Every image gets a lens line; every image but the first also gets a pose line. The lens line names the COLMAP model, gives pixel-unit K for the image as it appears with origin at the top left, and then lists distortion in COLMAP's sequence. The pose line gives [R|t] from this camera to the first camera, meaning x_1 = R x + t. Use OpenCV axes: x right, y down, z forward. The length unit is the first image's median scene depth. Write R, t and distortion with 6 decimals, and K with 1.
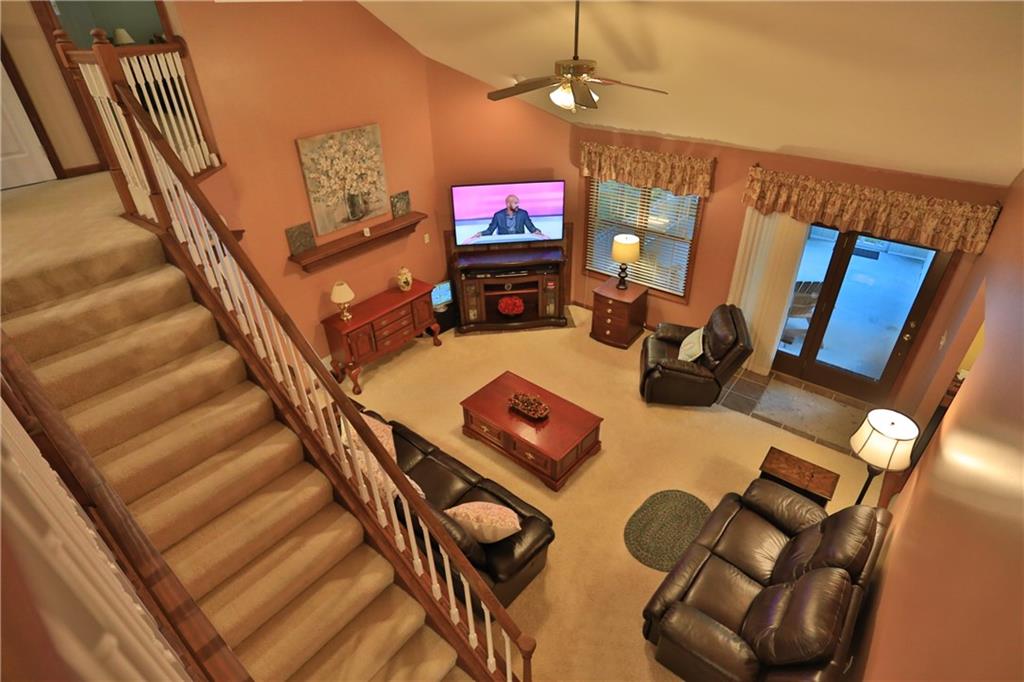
lens RADIAL K [[523.2, 0, 512.0], [0, 523.2, 341.0], [0, 0, 1]] dist [-0.080256, 0.026373]
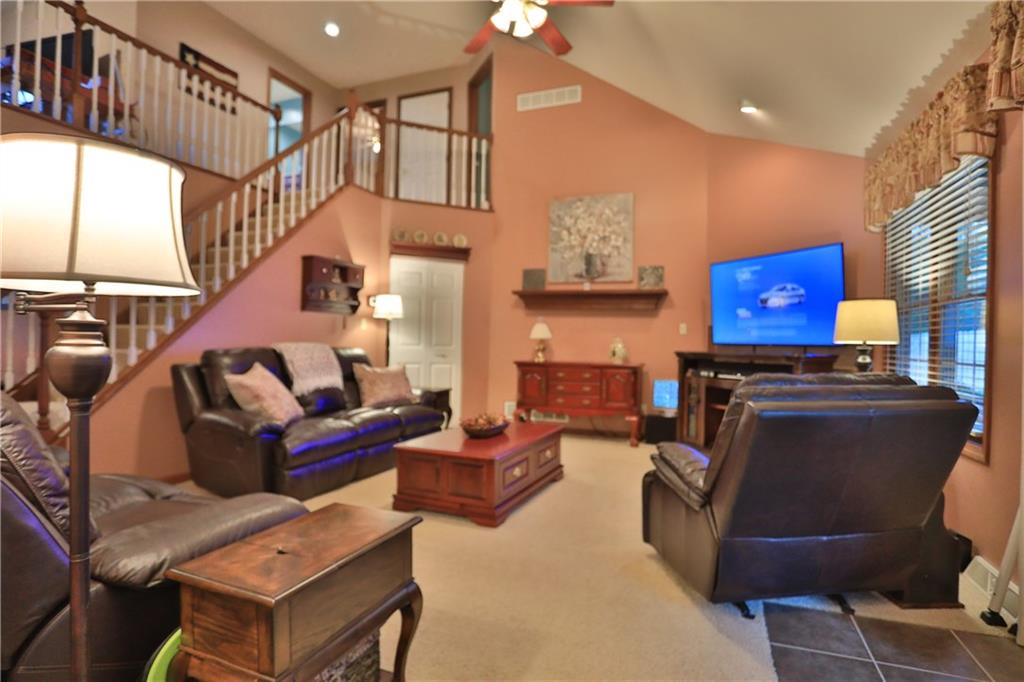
lens RADIAL K [[523.2, 0, 512.0], [0, 523.2, 341.0], [0, 0, 1]] dist [-0.080256, 0.026373]
pose [[0.302793, 0.026221, -0.952695, 0.659942], [-0.533585, 0.832933, -0.146664, 0.105183], [0.789686, 0.552753, 0.266198, 0.696715]]
